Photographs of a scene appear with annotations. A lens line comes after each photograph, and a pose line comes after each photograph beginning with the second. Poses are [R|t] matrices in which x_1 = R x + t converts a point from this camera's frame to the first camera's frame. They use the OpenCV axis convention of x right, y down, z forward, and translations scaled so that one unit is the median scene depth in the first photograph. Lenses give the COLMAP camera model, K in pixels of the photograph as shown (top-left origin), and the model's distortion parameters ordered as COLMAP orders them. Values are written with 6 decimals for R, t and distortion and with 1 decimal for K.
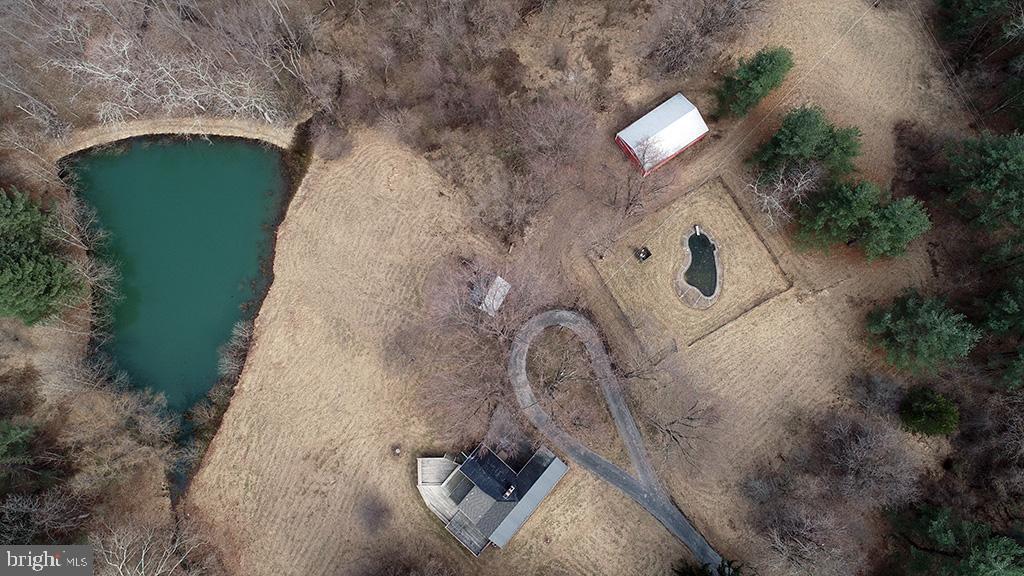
lens RADIAL K [[712.3, 0, 514.0], [0, 712.3, 282.5], [0, 0, 1]] dist [-0.003274, 0.001579]
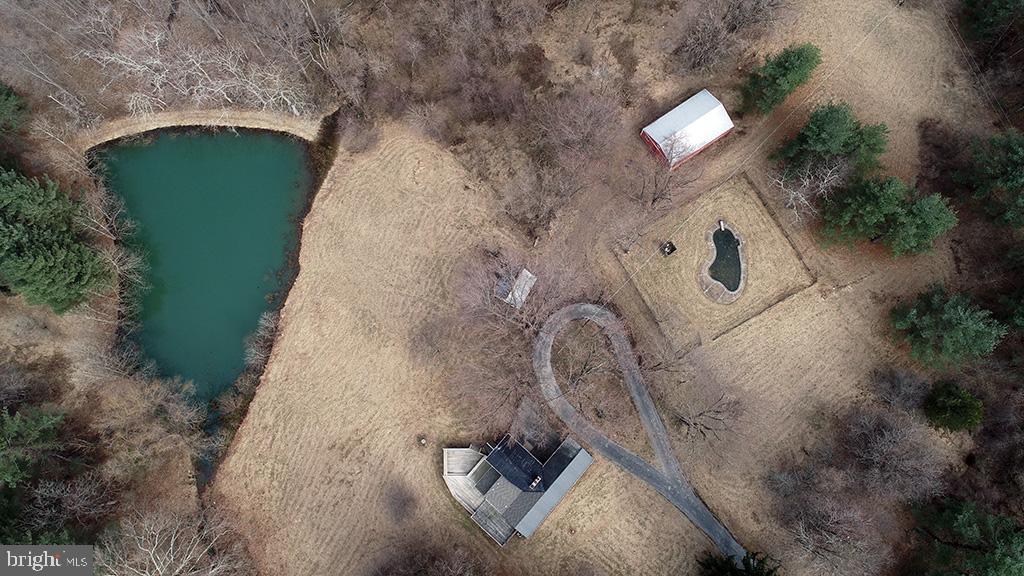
lens RADIAL K [[712.3, 0, 513.7], [0, 712.3, 282.6], [0, 0, 1]] dist [-0.003274, 0.001579]
pose [[0.999951, 0.009515, -0.002575, -0.034042], [-0.009513, 0.999954, 0.000961, 0.009375], [0.002584, -0.000936, 0.999996, -0.007677]]
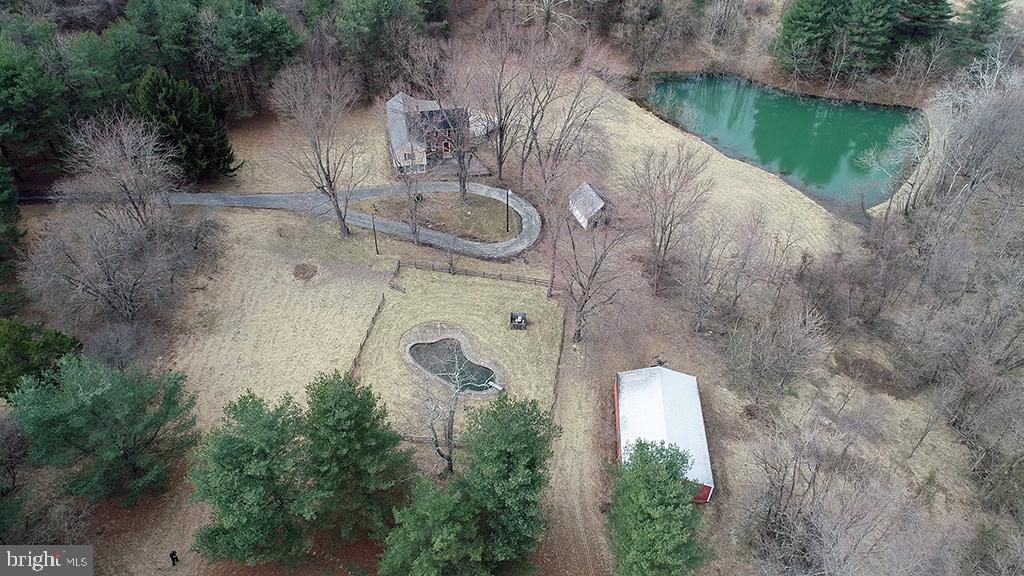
lens RADIAL K [[712.3, 0, 508.0], [0, 712.3, 291.6], [0, 0, 1]] dist [-0.003274, 0.001579]
pose [[-0.627299, 0.515355, -0.583870, 0.586419], [-0.766457, -0.275710, 0.580111, -0.433111], [0.137984, 0.811414, 0.567950, 0.579379]]
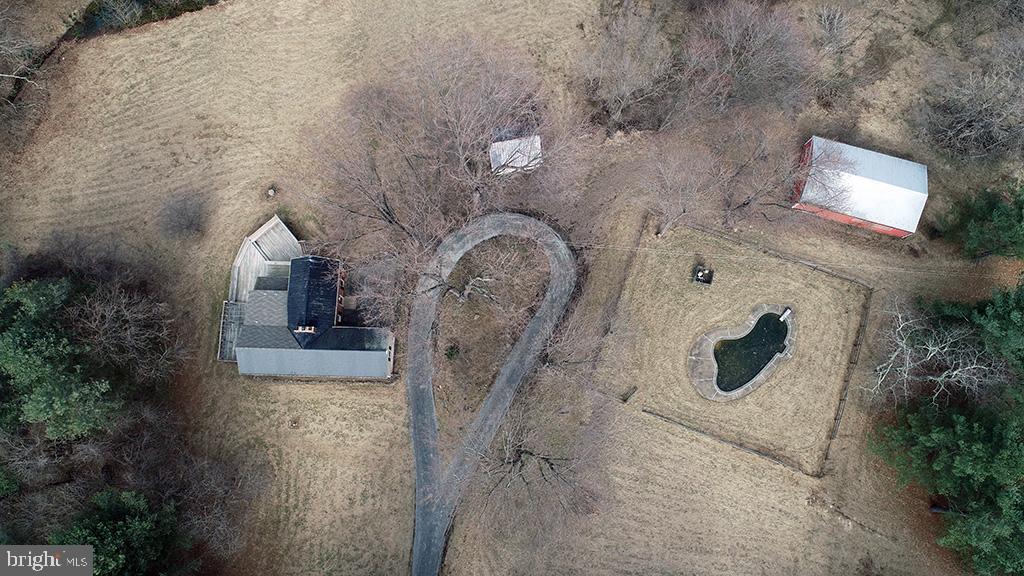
lens RADIAL K [[712.3, 0, 511.6], [0, 712.3, 280.2], [0, 0, 1]] dist [-0.003274, 0.001579]
pose [[0.638537, 0.755442, -0.146893, 0.169300], [-0.756906, 0.650978, 0.057622, 0.062728], [0.139154, 0.074390, 0.987473, 0.303780]]
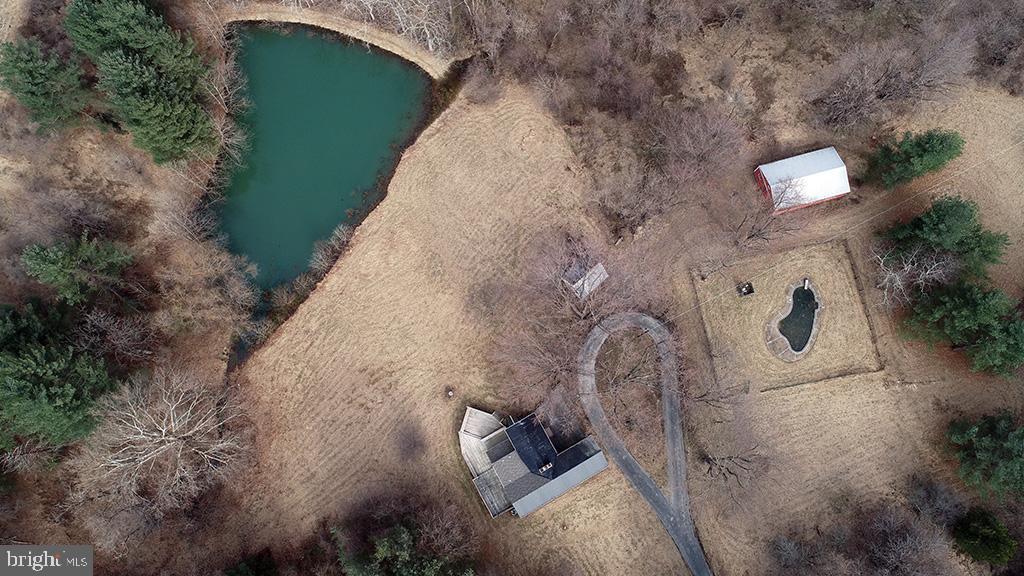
lens RADIAL K [[712.3, 0, 511.8], [0, 712.3, 282.6], [0, 0, 1]] dist [-0.003274, 0.001579]
pose [[0.943910, 0.323857, -0.064426, -0.064940], [-0.323915, 0.946035, 0.009826, 0.047467], [0.064131, 0.011593, 0.997874, -0.008629]]
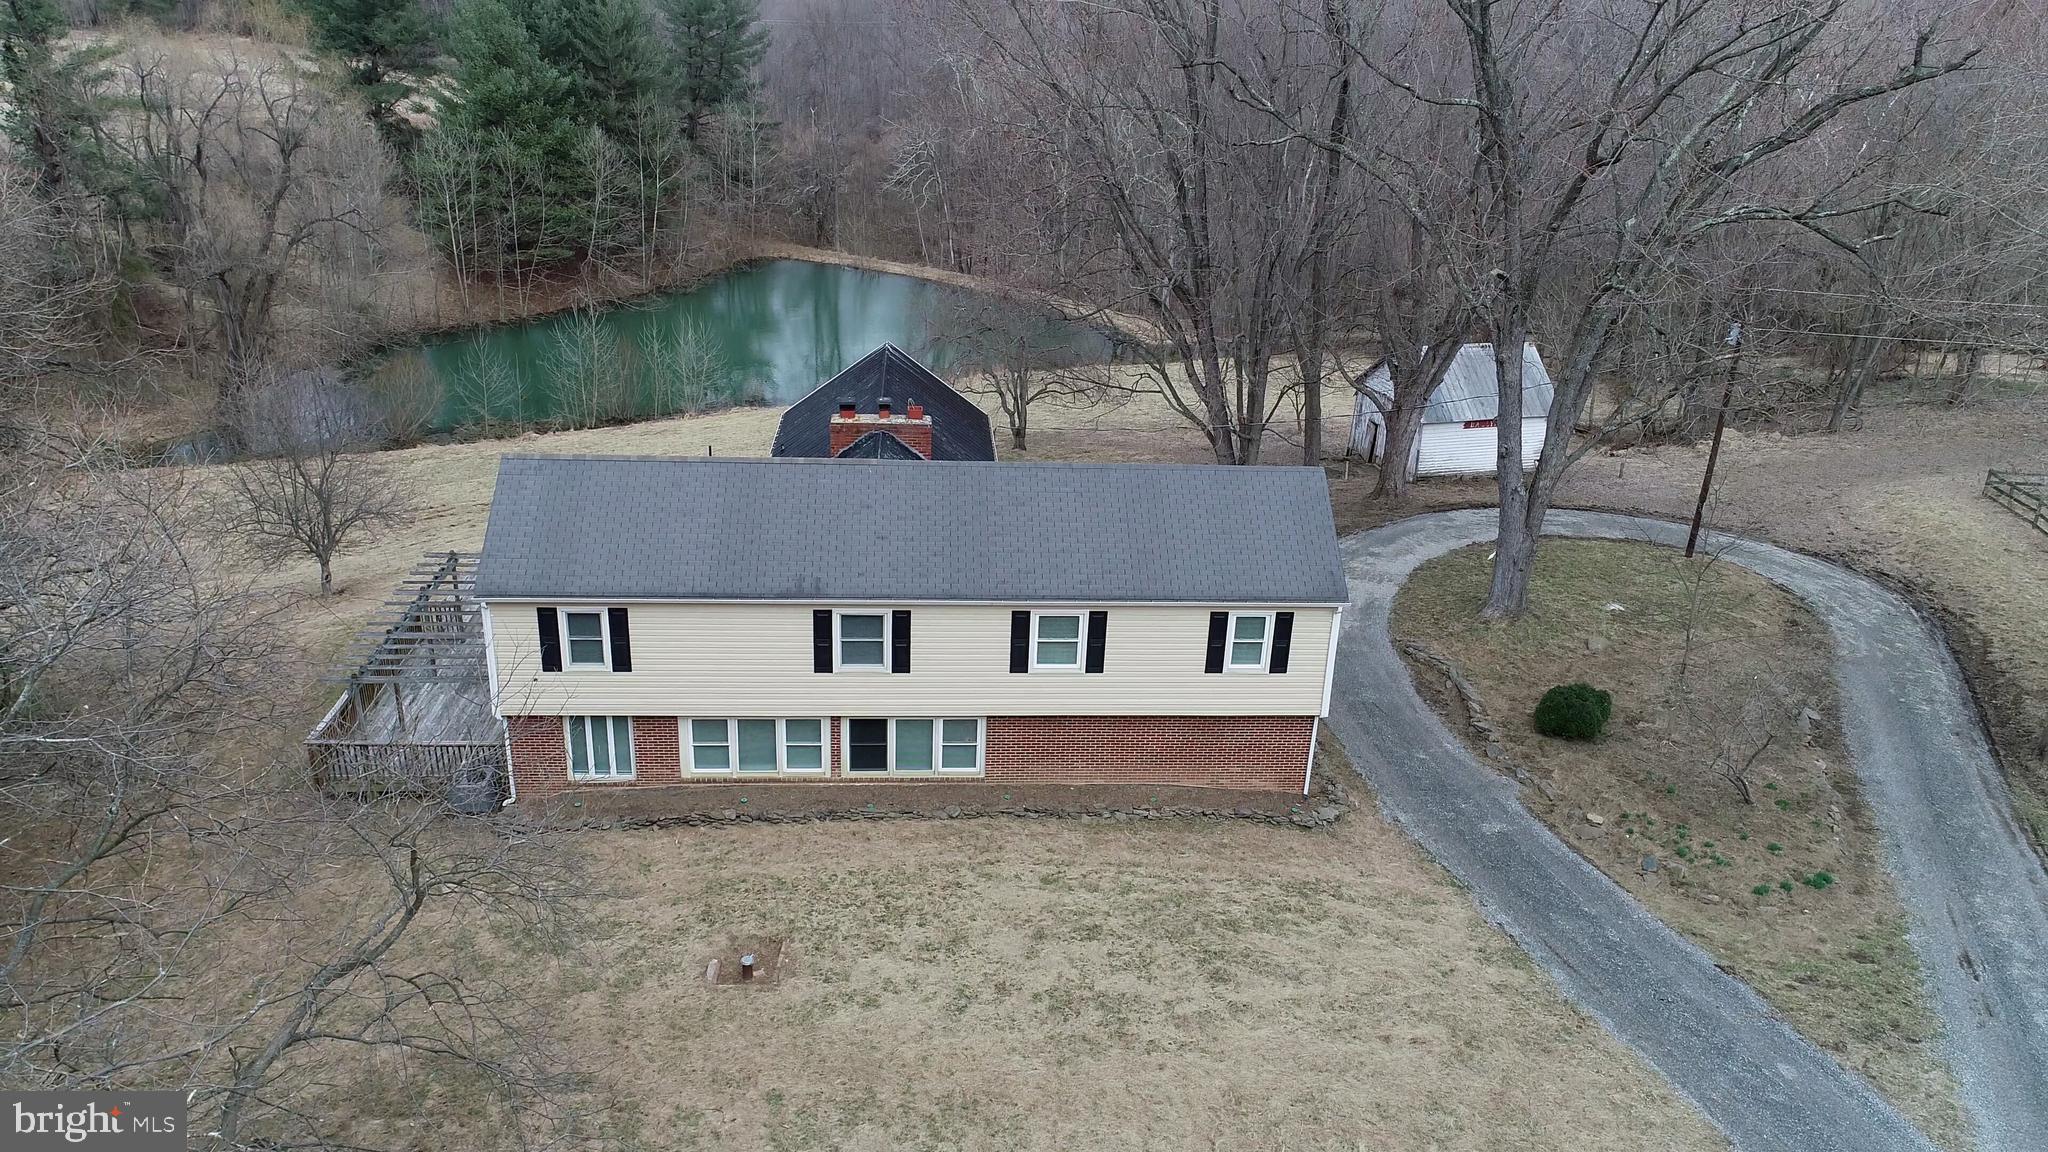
lens RADIAL K [[1424.5, 0, 1011.0], [0, 1424.5, 557.4], [0, 0, 1]] dist [-0.003274, 0.001579]
pose [[0.707547, 0.278103, -0.649643, 0.175883], [-0.699503, 0.406189, -0.587968, 0.404904], [0.100362, 0.870442, 0.481932, 0.804933]]
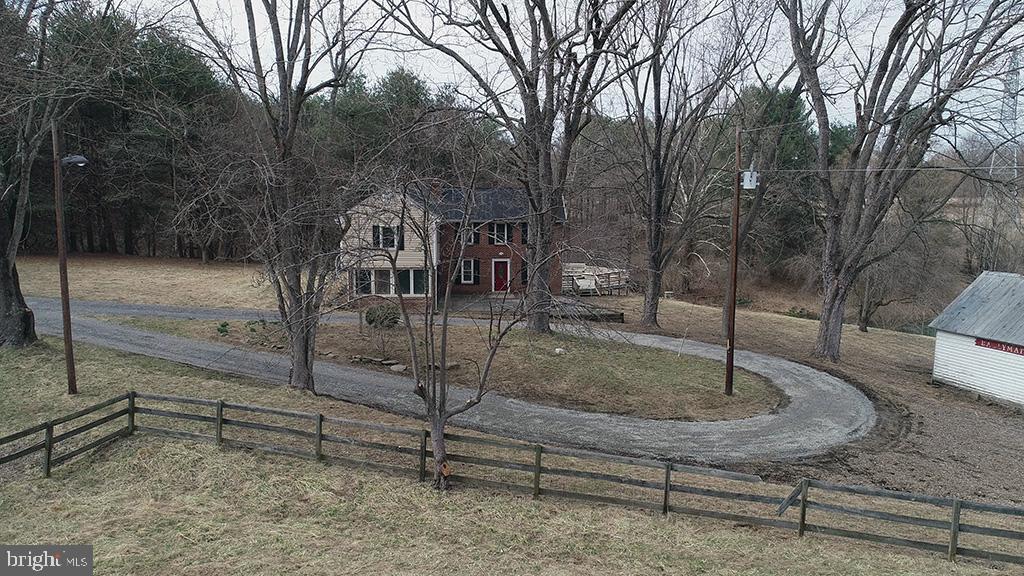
lens RADIAL K [[712.3, 0, 507.2], [0, 712.3, 286.9], [0, 0, 1]] dist [-0.003274, 0.001579]
pose [[-0.712855, 0.075741, -0.697209, 0.232793], [-0.691264, 0.091793, 0.716748, -0.025331], [0.118286, 0.992893, -0.013078, 0.964127]]
